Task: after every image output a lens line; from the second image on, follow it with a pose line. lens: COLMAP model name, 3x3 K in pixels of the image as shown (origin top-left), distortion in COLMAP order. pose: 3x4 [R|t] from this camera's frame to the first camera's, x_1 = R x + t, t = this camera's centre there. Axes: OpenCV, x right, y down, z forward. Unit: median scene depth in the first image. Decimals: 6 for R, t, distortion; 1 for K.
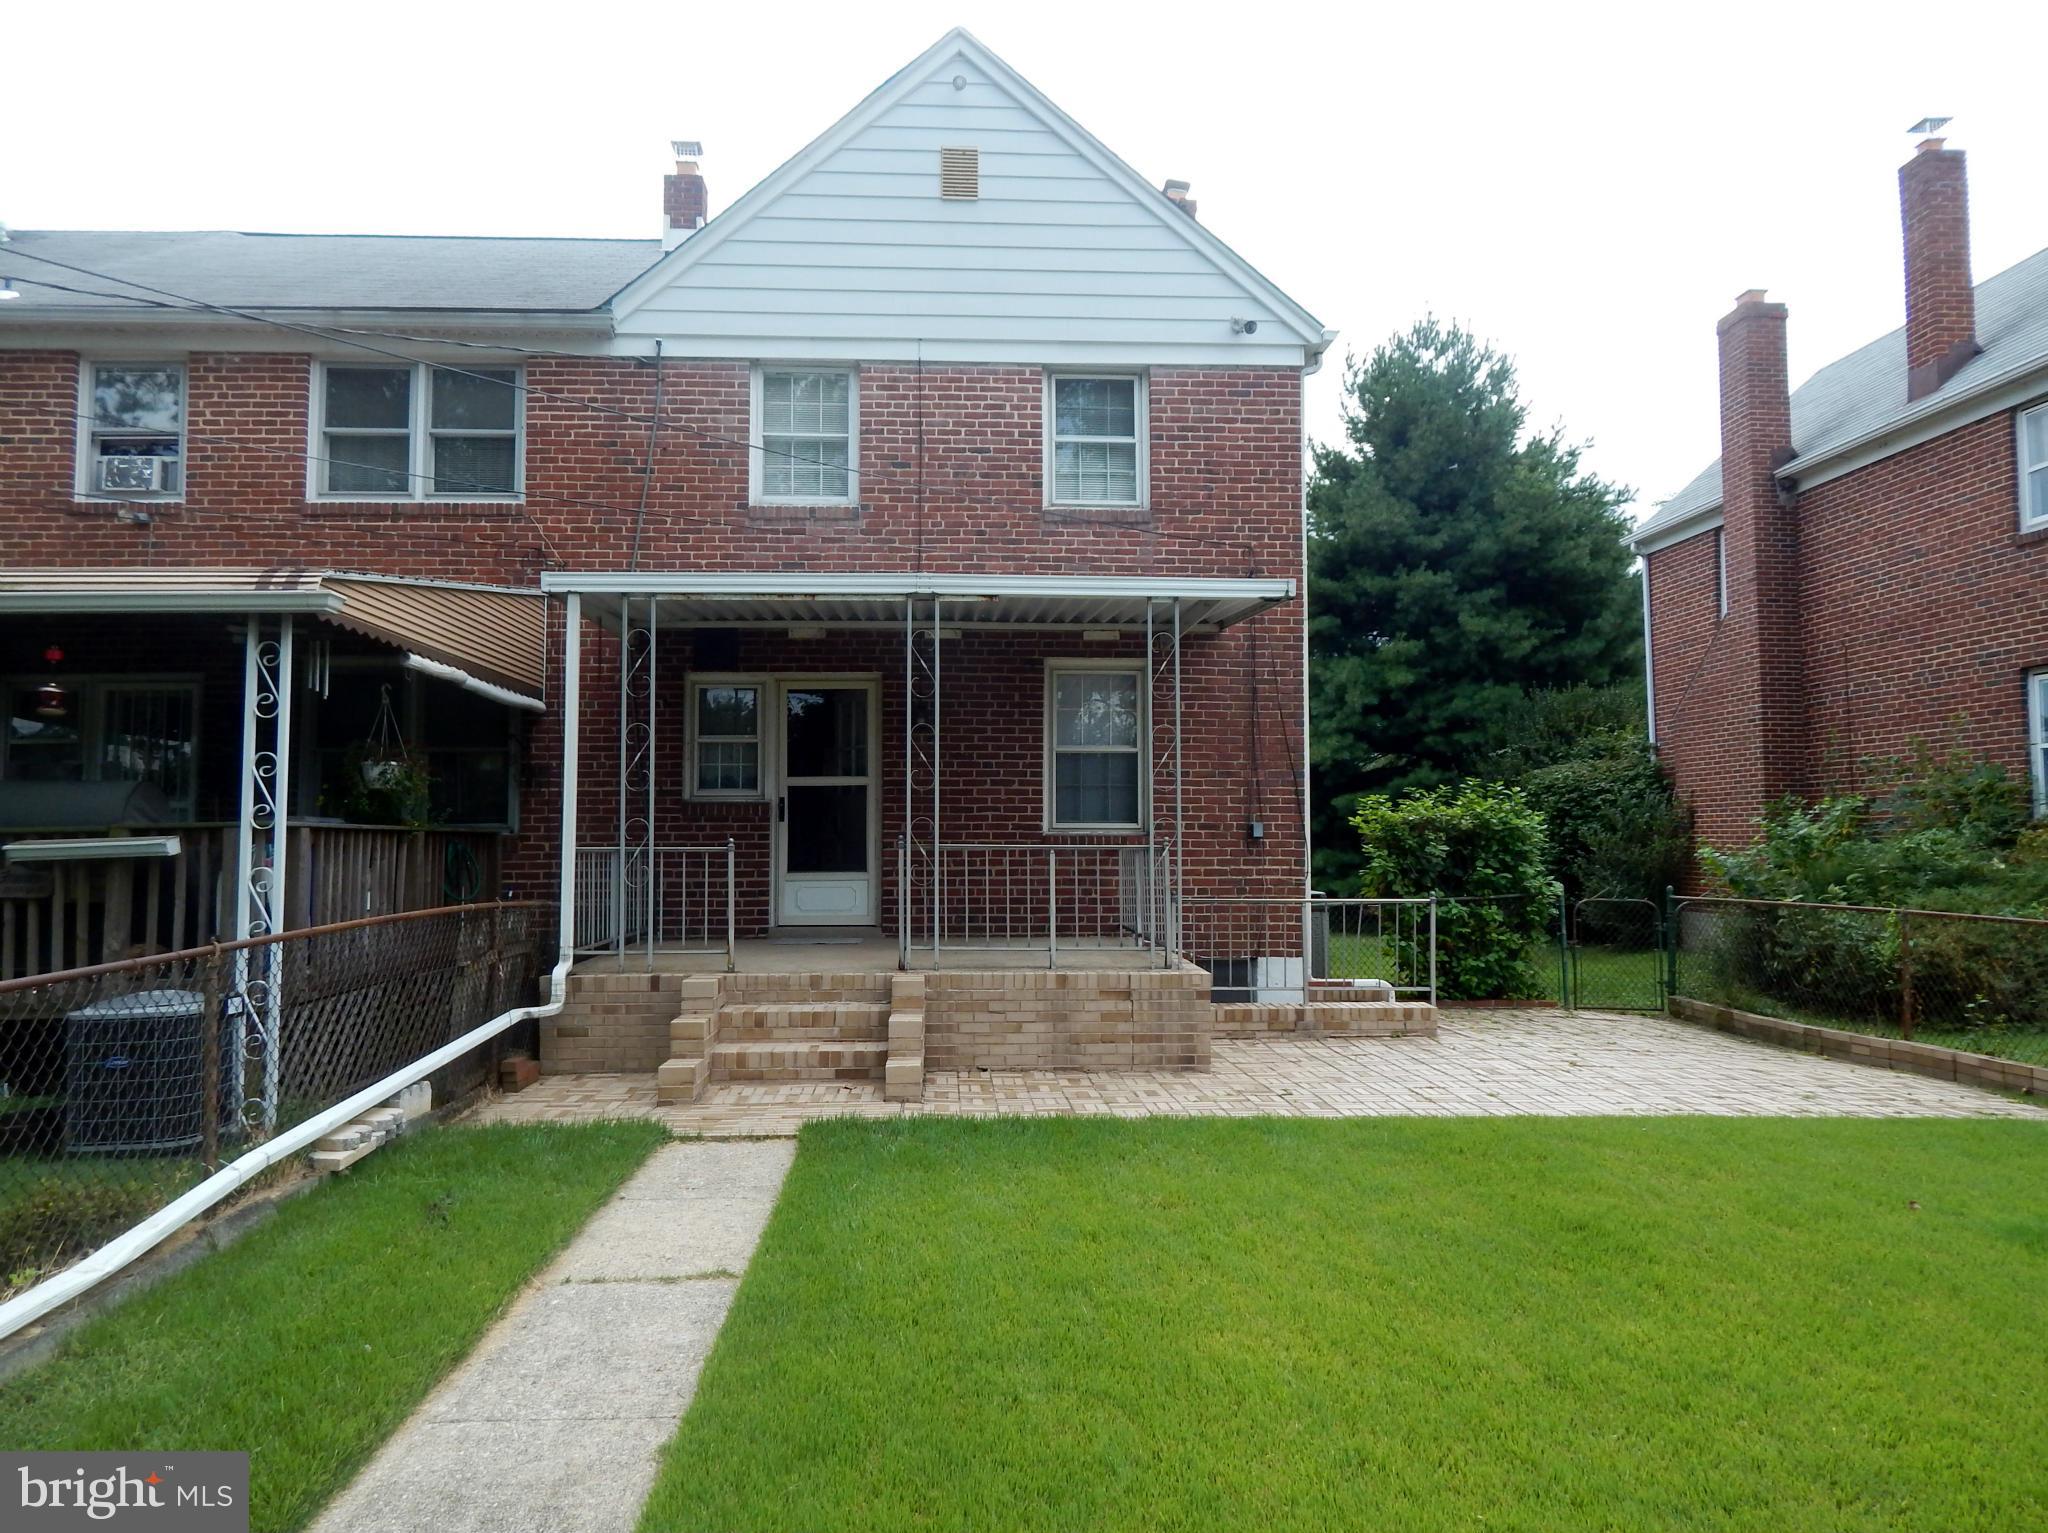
lens RADIAL K [[1369.6, 0, 1024.0], [0, 1369.6, 766.5], [0, 0, 1]] dist [-0.005441, -0.001045]
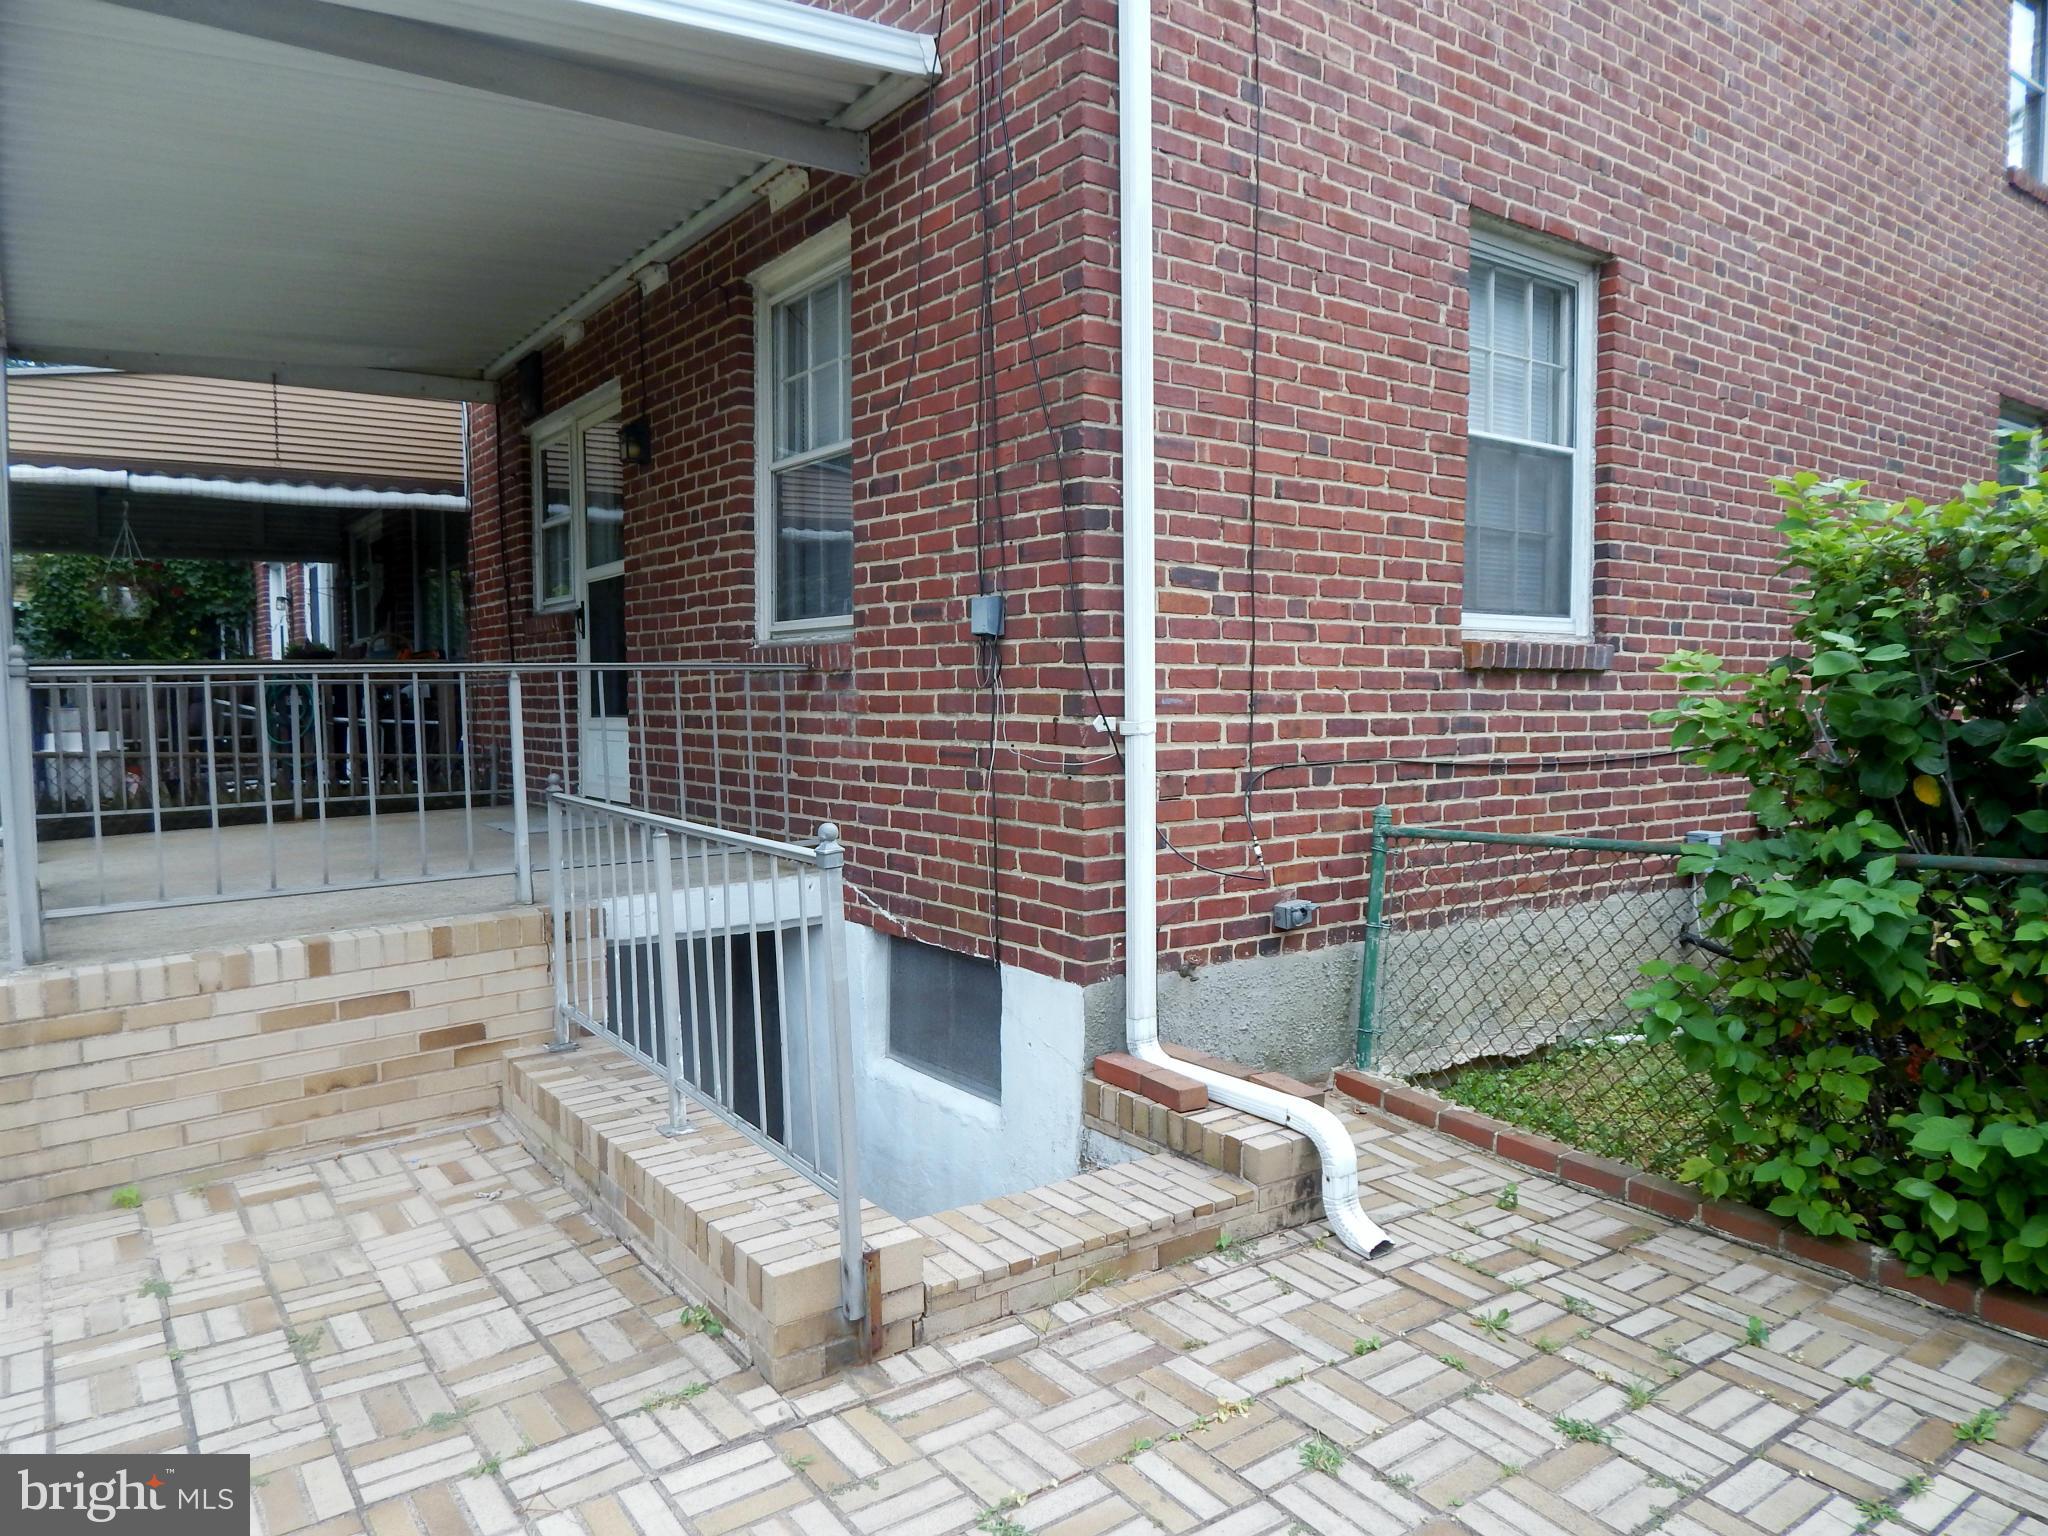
lens RADIAL K [[1369.6, 0, 1024.0], [0, 1369.6, 768.0], [0, 0, 1]] dist [-0.005441, -0.001045]
pose [[0.543663, 0.045303, -0.838080, 0.481789], [0.063367, 0.993477, 0.094809, 0.052748], [0.836908, -0.104650, 0.537246, 0.812032]]
